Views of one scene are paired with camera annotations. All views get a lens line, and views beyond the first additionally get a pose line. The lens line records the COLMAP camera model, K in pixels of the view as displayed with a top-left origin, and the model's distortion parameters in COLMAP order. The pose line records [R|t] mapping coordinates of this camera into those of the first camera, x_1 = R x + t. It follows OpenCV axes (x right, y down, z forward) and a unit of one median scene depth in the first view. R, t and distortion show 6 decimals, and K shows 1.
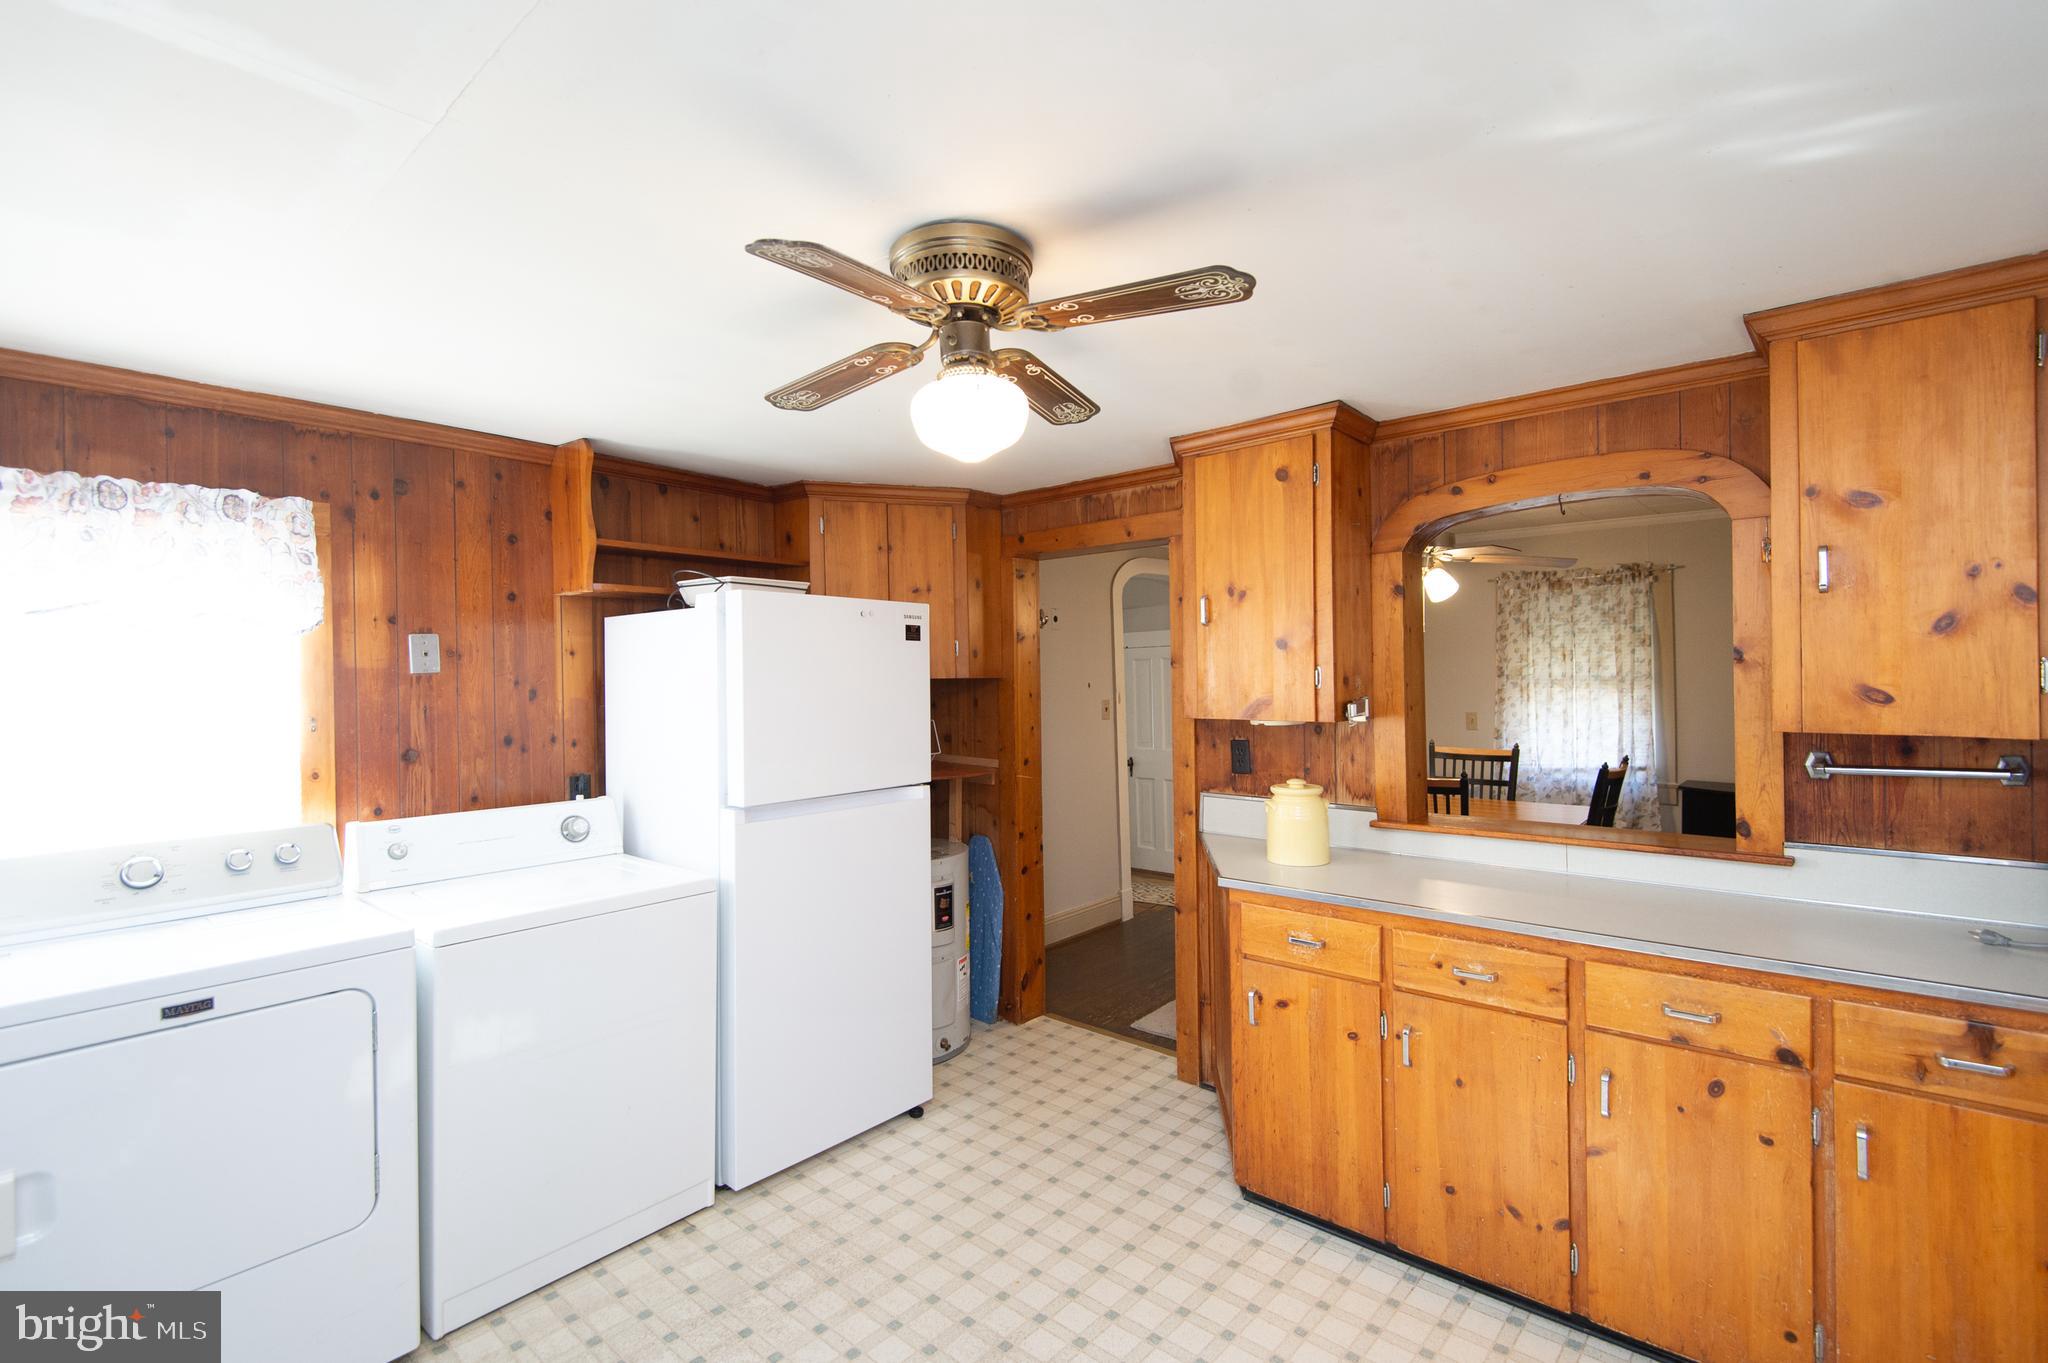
lens RADIAL K [[933.1, 0, 1025.7], [0, 933.1, 678.0], [0, 0, 1]] dist [0.047077, -0.028713]
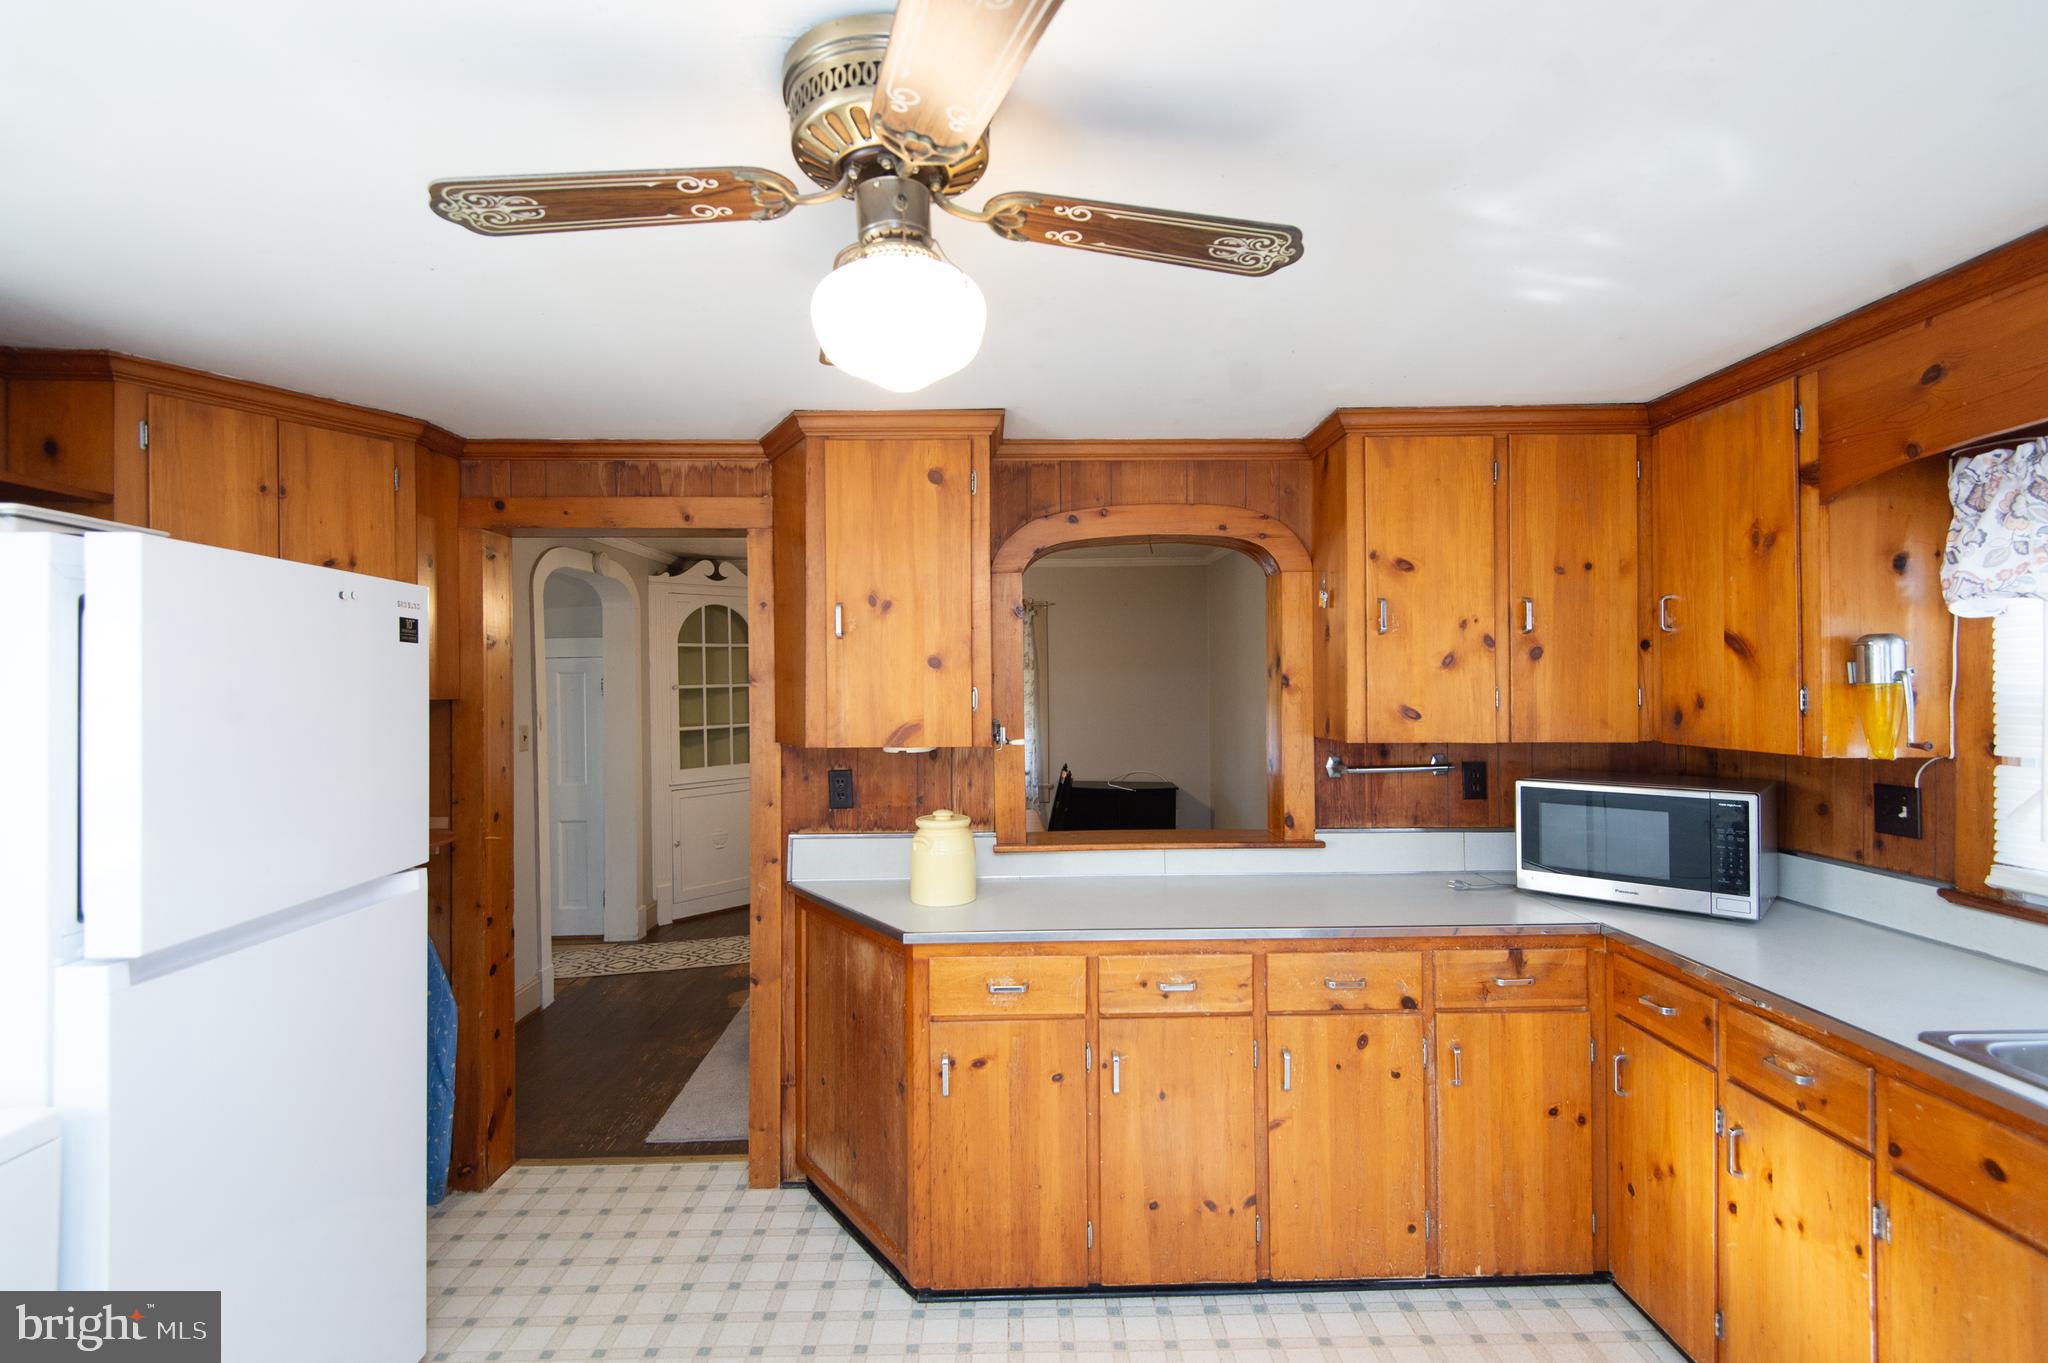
lens RADIAL K [[946.3, 0, 1025.7], [0, 946.3, 678.7], [0, 0, 1]] dist [0.048699, -0.032401]
pose [[0.738687, 0.011507, 0.673951, -0.294435], [-0.000680, 0.999866, -0.016327, -0.005948], [-0.674048, 0.011602, 0.738596, 0.275665]]
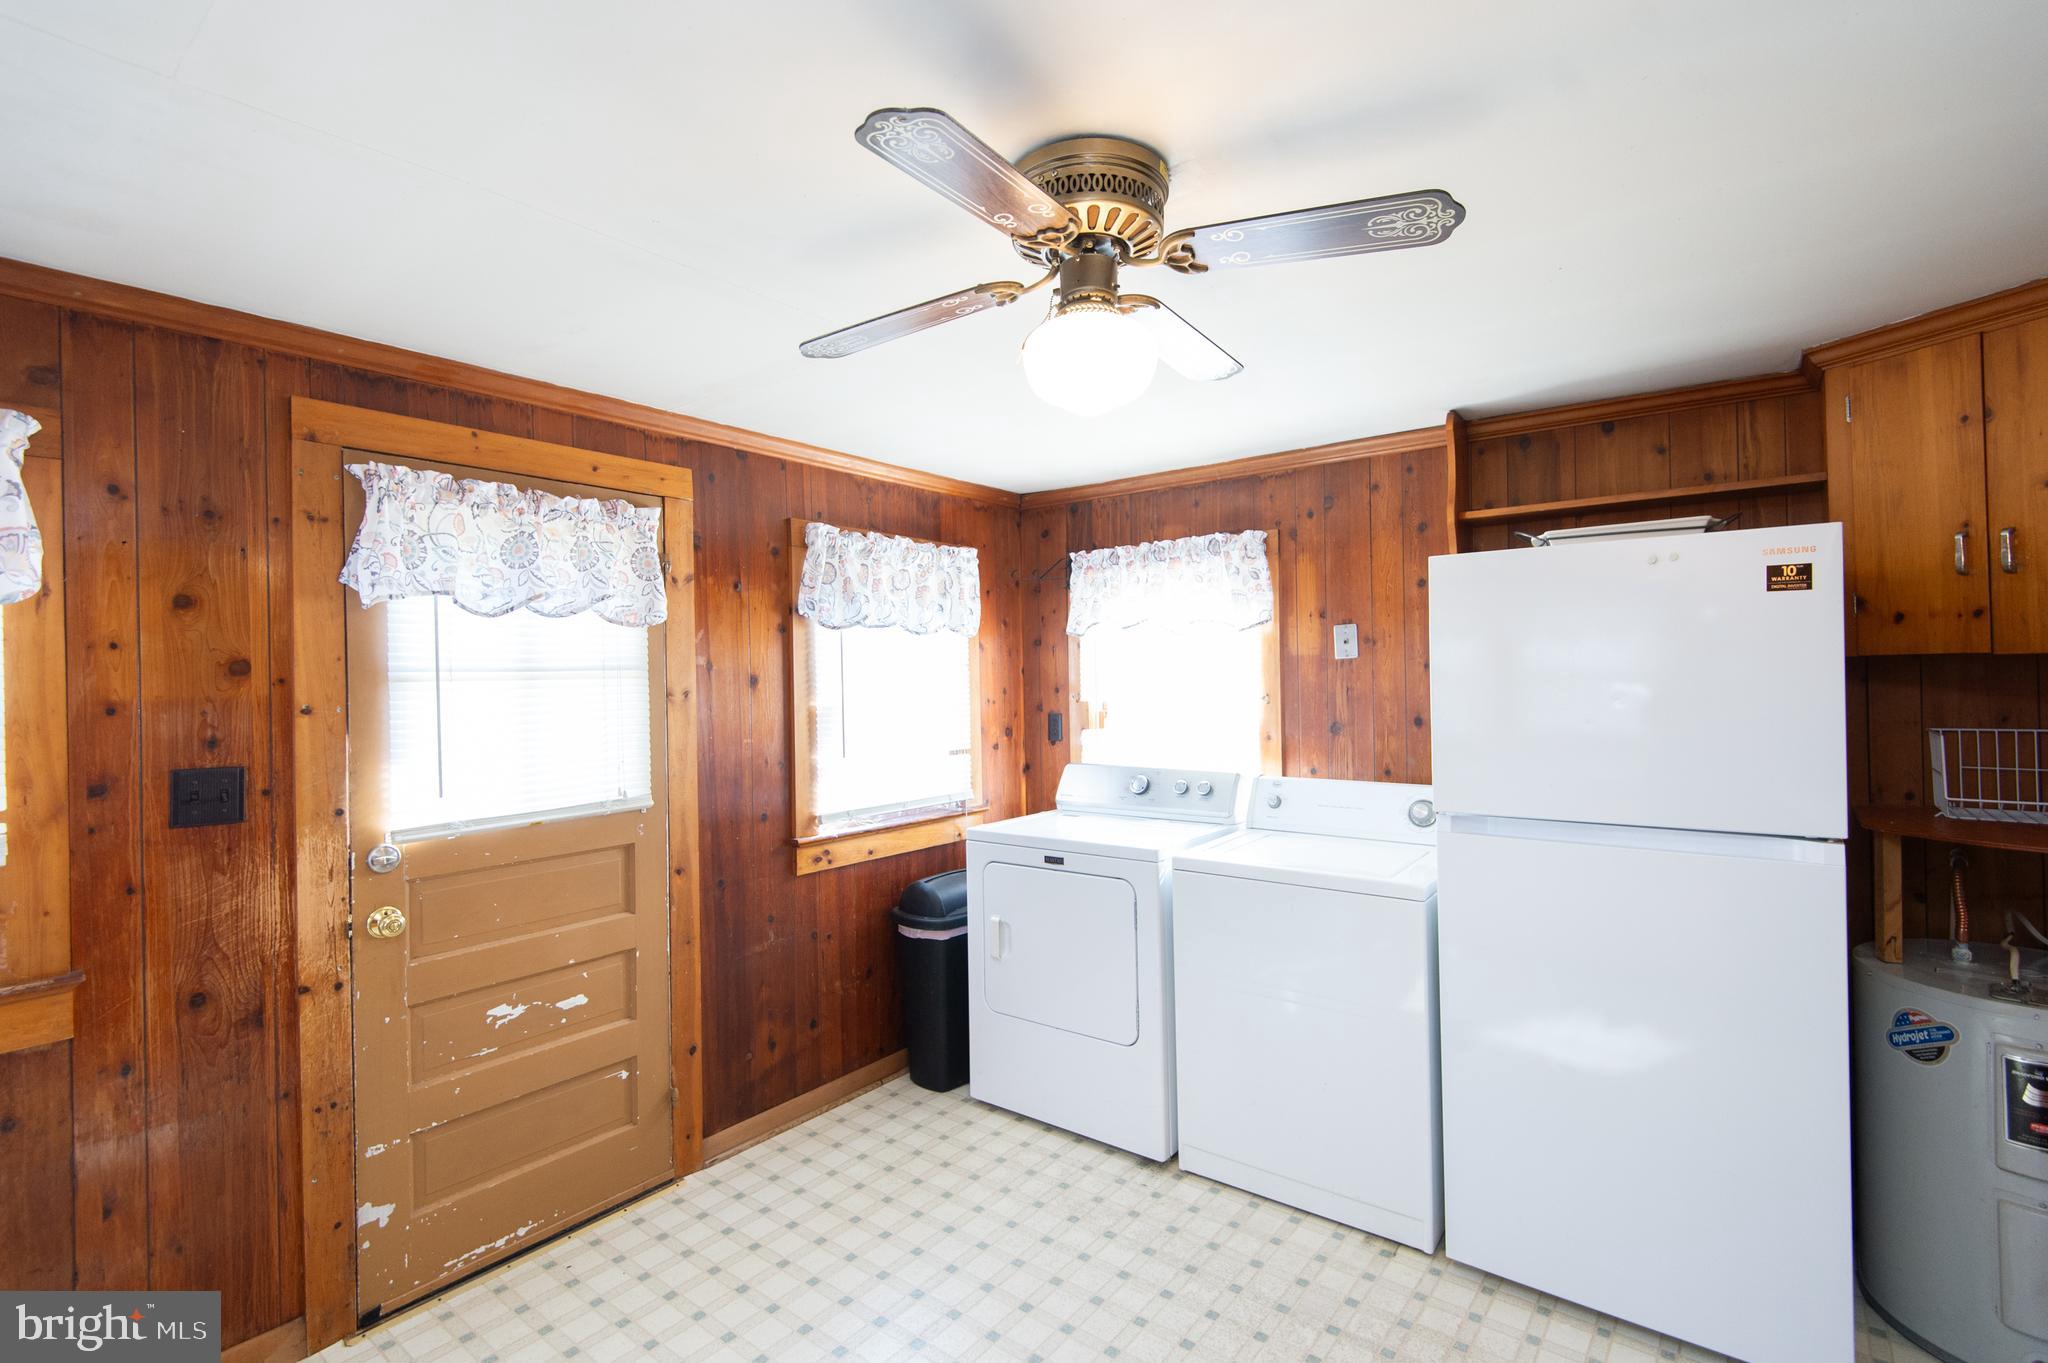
lens RADIAL K [[933.1, 0, 1025.7], [0, 933.1, 678.0], [0, 0, 1]] dist [0.047077, -0.028713]
pose [[0.062032, 0.008186, -0.998041, 0.522127], [0.012863, 0.999877, 0.009001, 0.003903], [0.997991, -0.013396, 0.061919, 0.567794]]
